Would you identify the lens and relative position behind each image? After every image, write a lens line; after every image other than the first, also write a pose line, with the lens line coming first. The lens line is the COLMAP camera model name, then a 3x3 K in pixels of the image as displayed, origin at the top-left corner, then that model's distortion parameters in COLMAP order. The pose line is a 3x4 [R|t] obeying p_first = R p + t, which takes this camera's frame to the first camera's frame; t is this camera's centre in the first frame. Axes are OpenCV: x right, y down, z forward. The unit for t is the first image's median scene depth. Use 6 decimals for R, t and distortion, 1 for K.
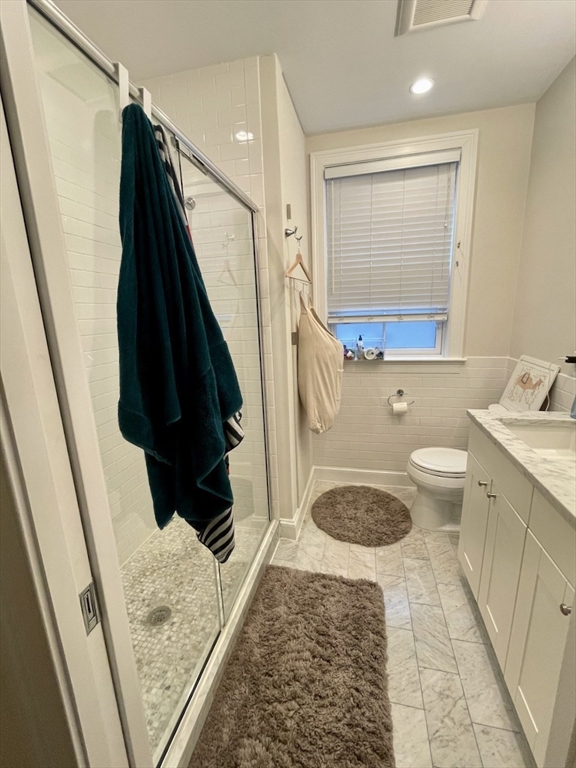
lens RADIAL K [[311.4, 0, 300.0], [0, 311.4, 379.3], [0, 0, 1]] dist [-0.002499, -0.000482]
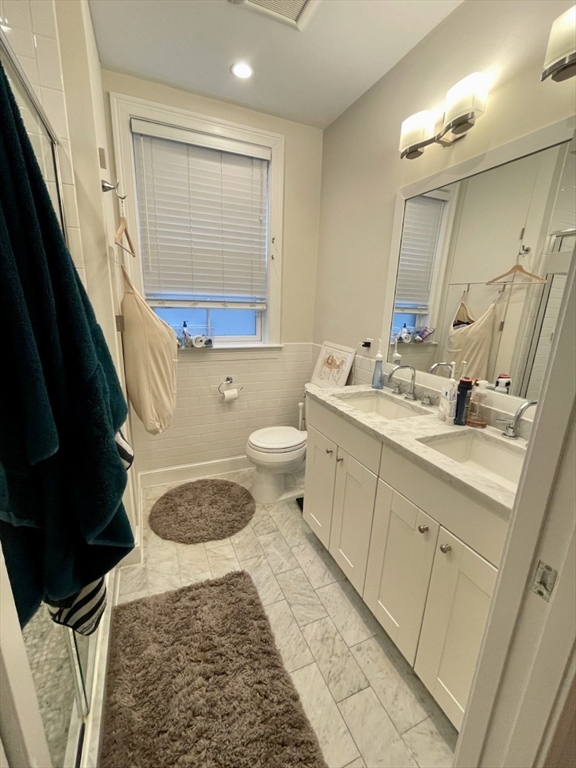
lens RADIAL K [[311.4, 0, 300.0], [0, 311.4, 379.3], [0, 0, 1]] dist [-0.002499, -0.000482]
pose [[0.818965, -0.078799, 0.568407, -0.101407], [0.056102, 0.996776, 0.057353, -0.006165], [-0.571094, -0.015081, 0.820746, 0.066437]]
